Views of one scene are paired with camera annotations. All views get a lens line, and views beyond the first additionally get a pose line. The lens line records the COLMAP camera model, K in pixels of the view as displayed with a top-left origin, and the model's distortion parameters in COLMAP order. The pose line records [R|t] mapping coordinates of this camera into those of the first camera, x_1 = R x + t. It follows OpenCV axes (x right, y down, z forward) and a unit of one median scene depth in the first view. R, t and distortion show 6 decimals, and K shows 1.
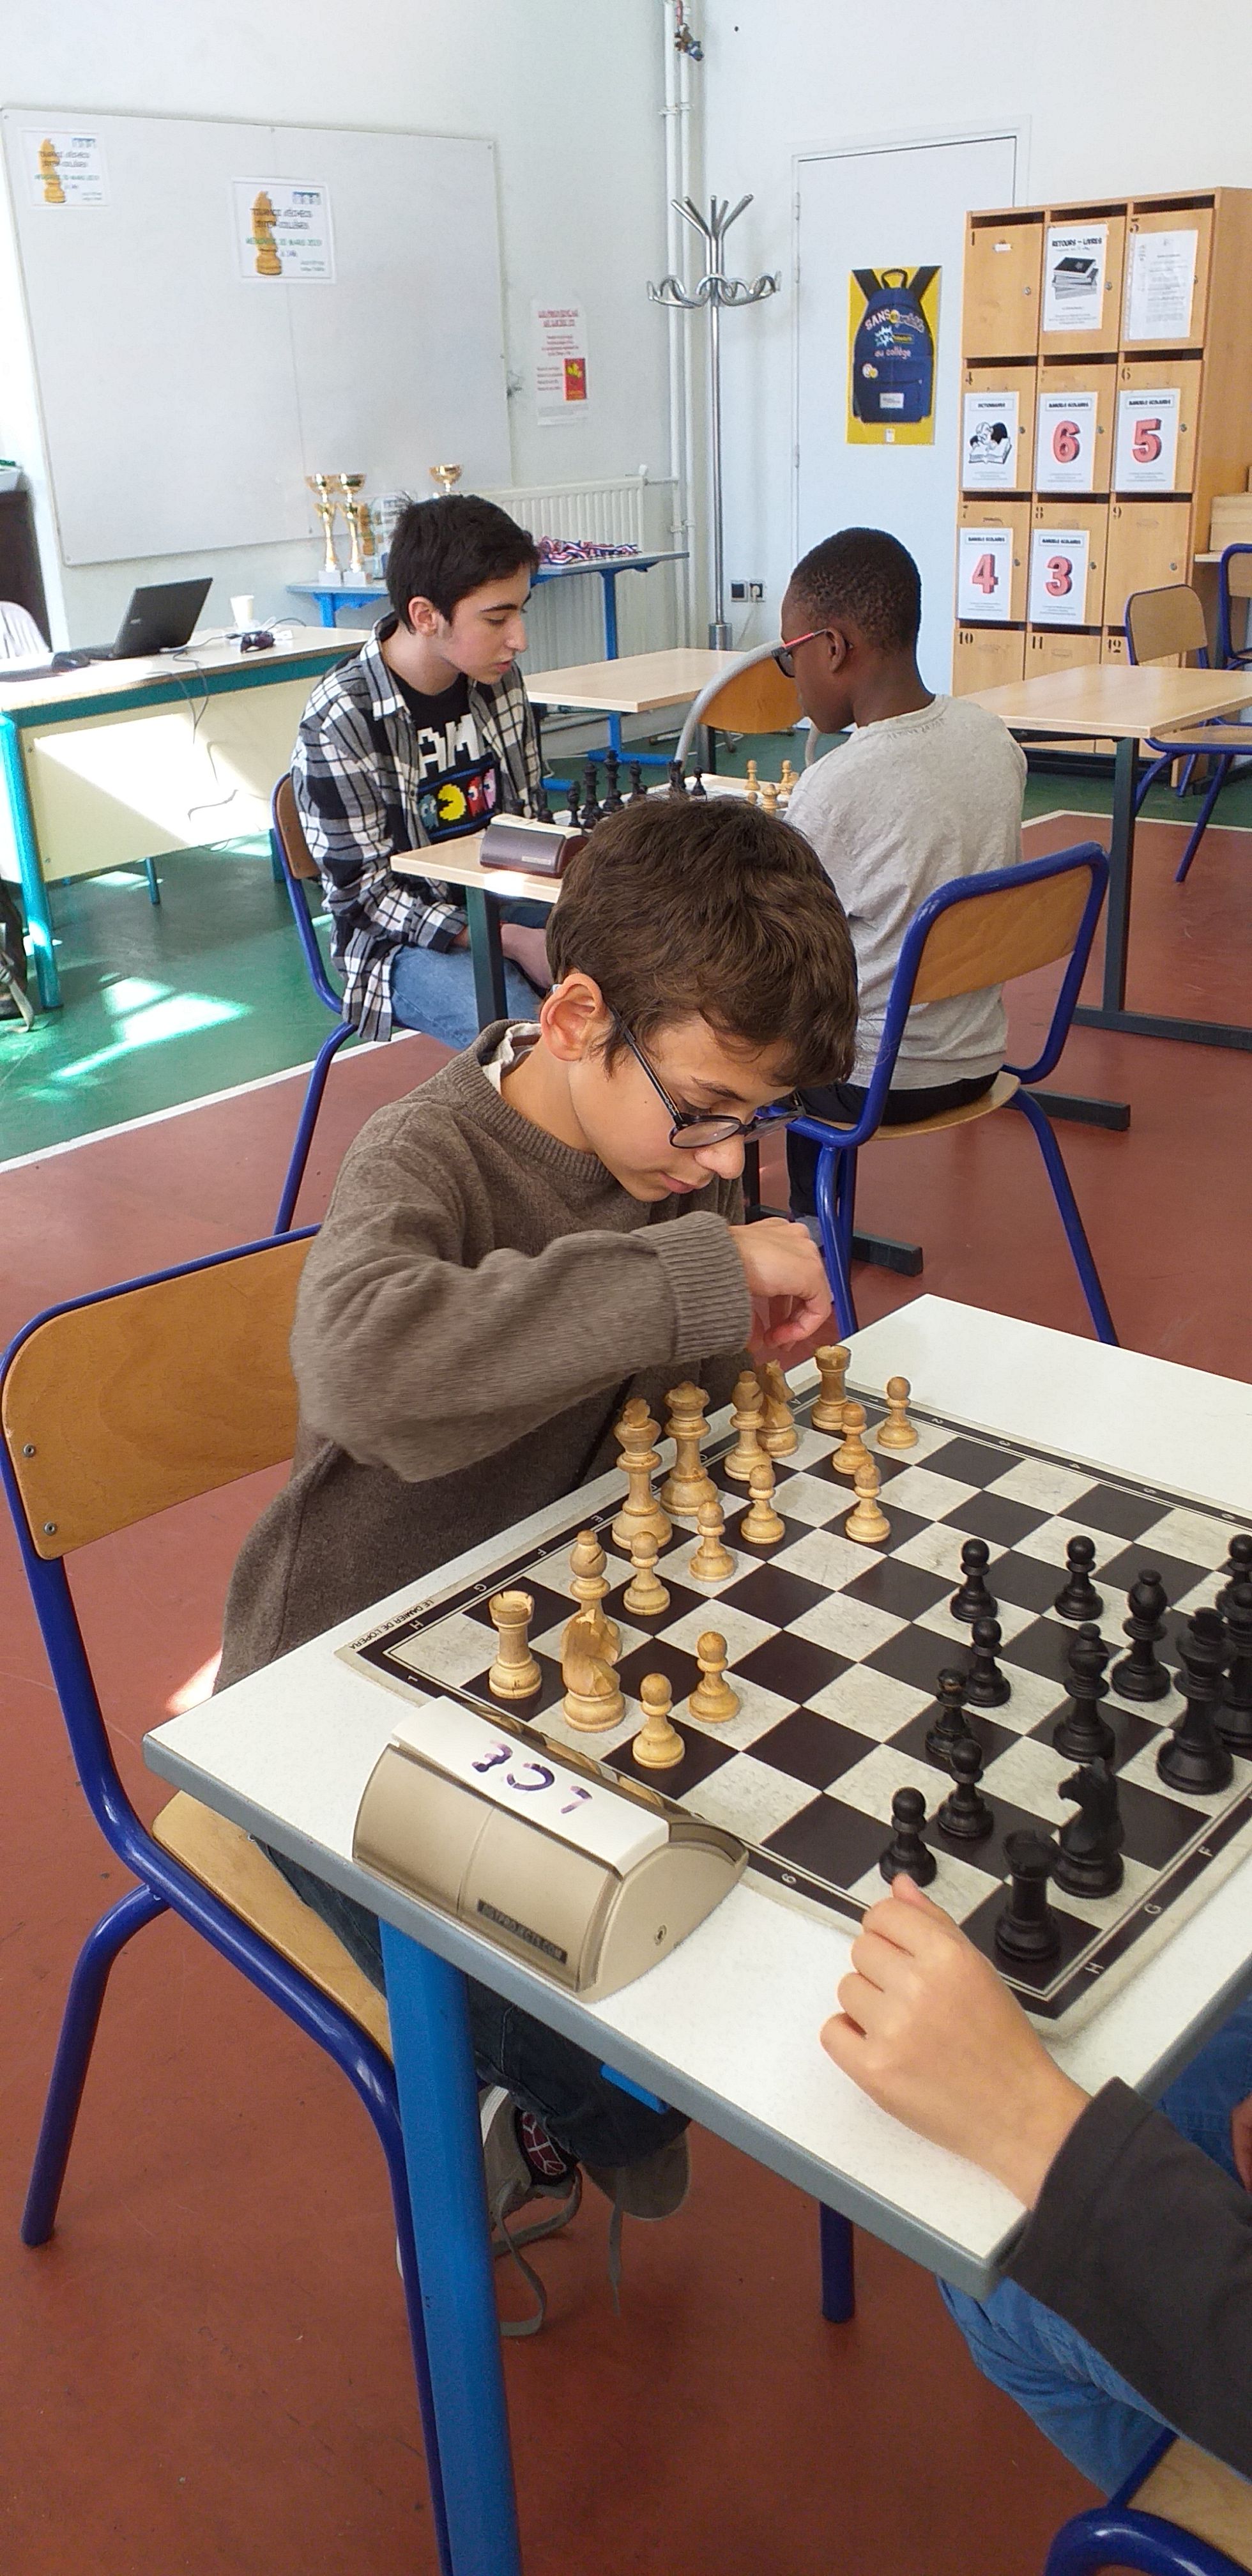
lens RADIAL K [[2049.8, 0, 640.3], [0, 2049.8, 1297.8], [0, 0, 1]] dist [0.010132, 0.010036]
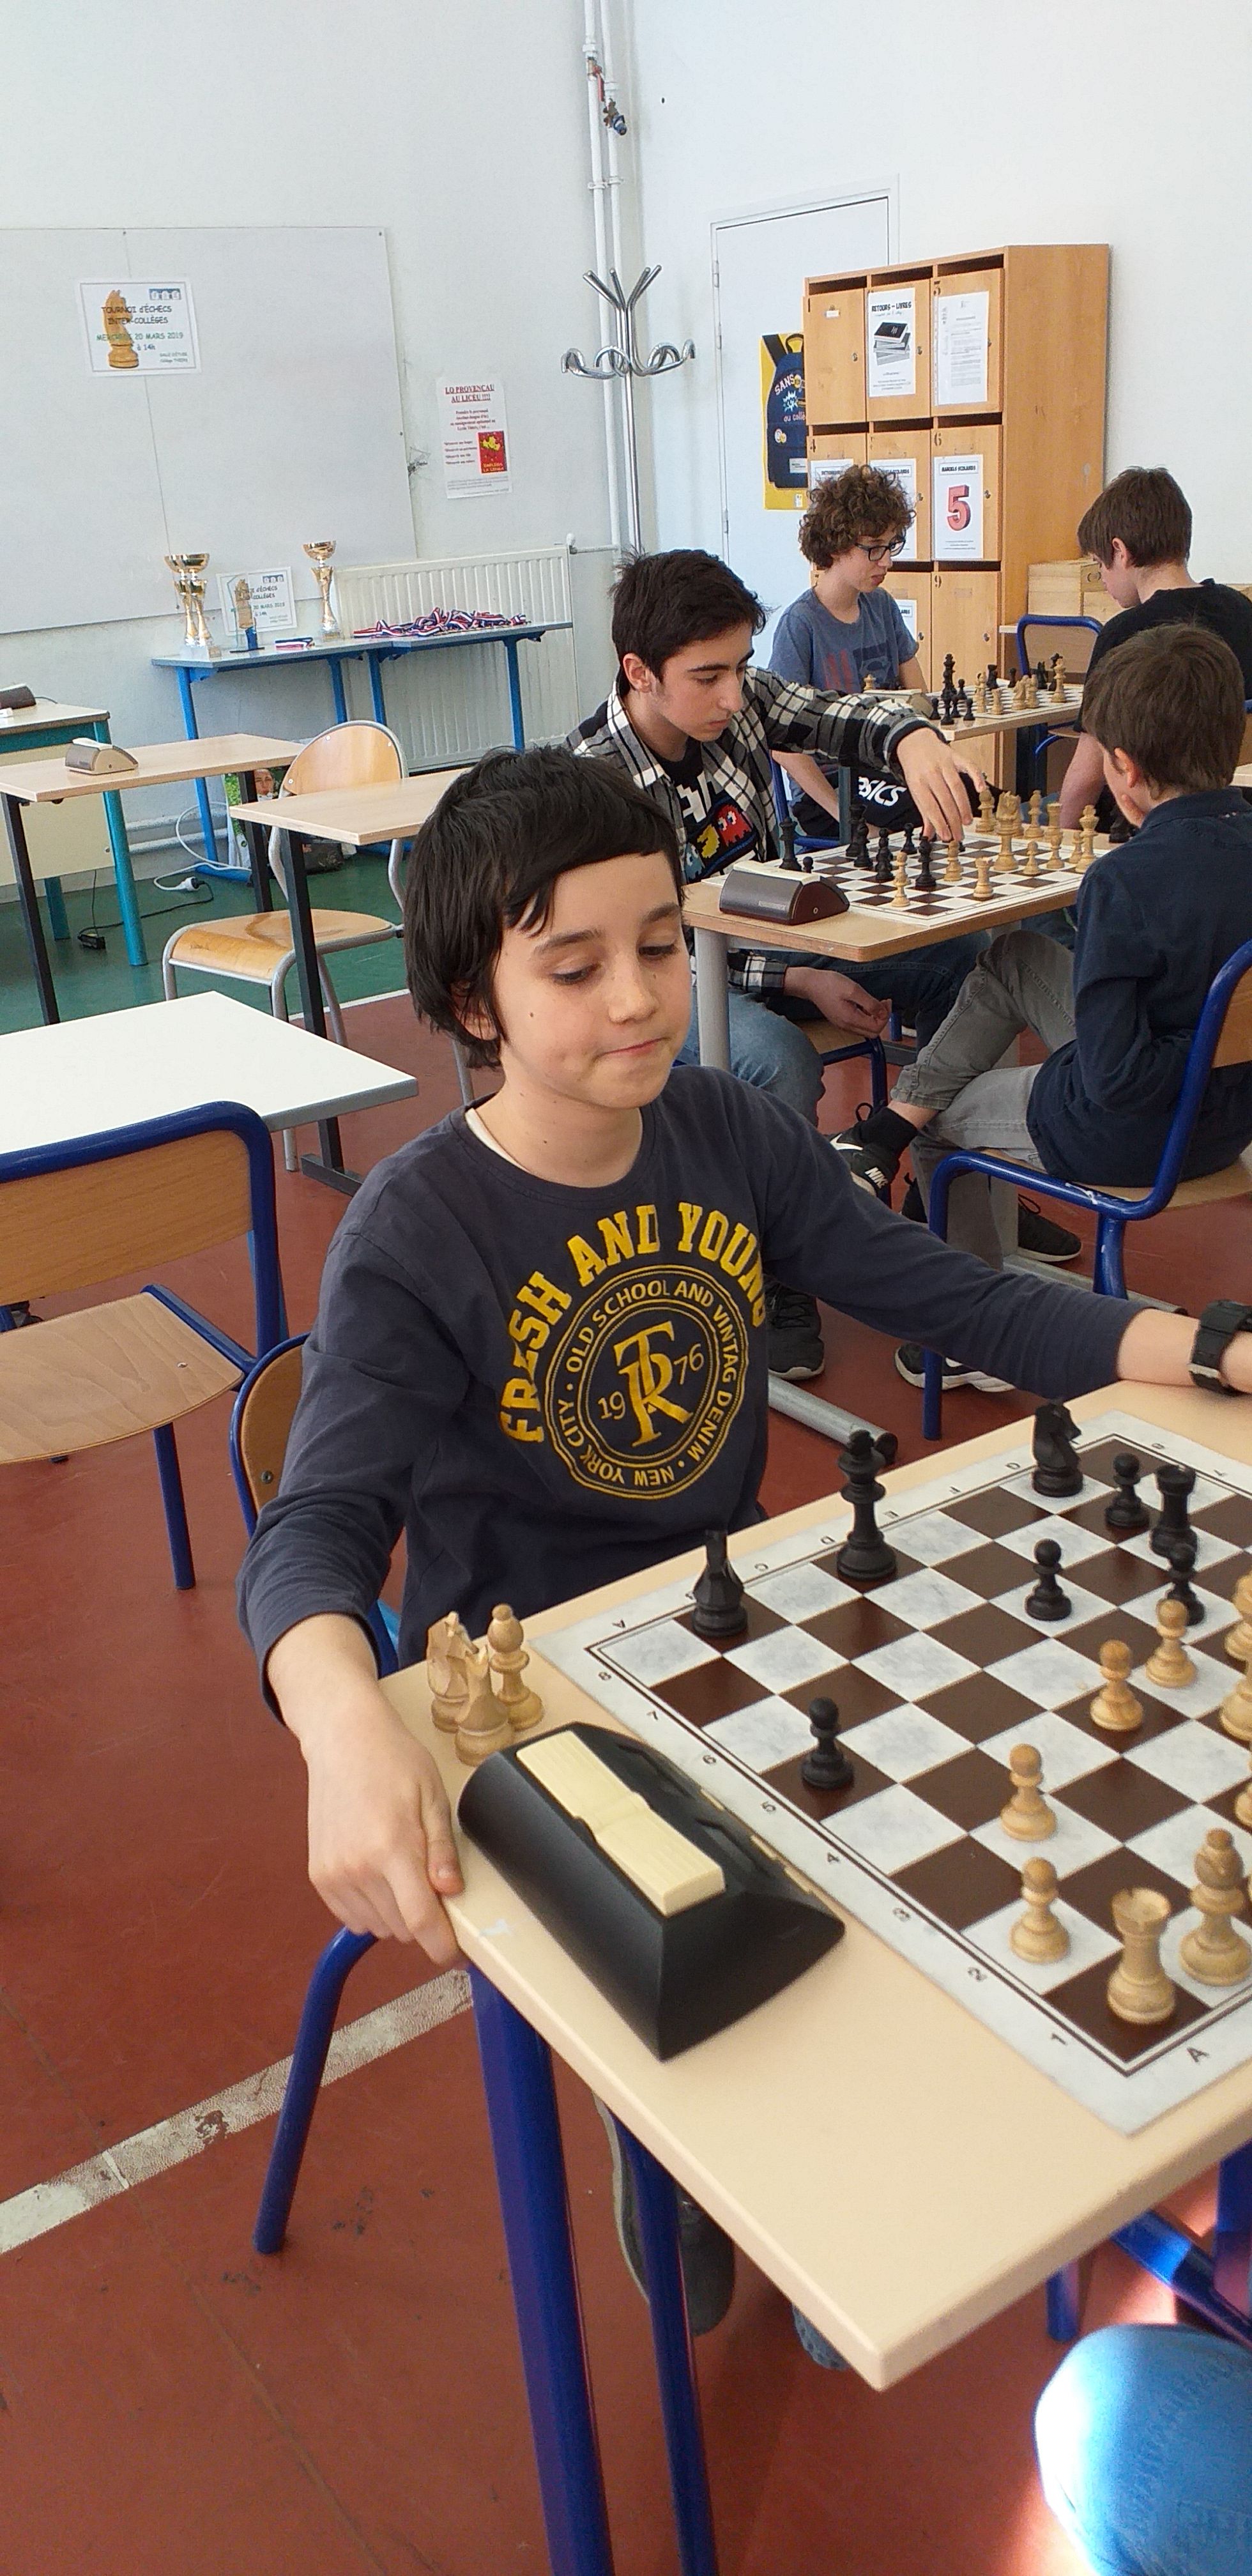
lens RADIAL K [[2049.8, 0, 640.3], [0, 2049.8, 1297.8], [0, 0, 1]] dist [0.010132, 0.010036]
pose [[0.972858, 0.065860, -0.221832, 0.332019], [-0.069089, 0.997587, -0.006820, -0.031118], [0.220848, 0.021961, 0.975061, 0.038104]]
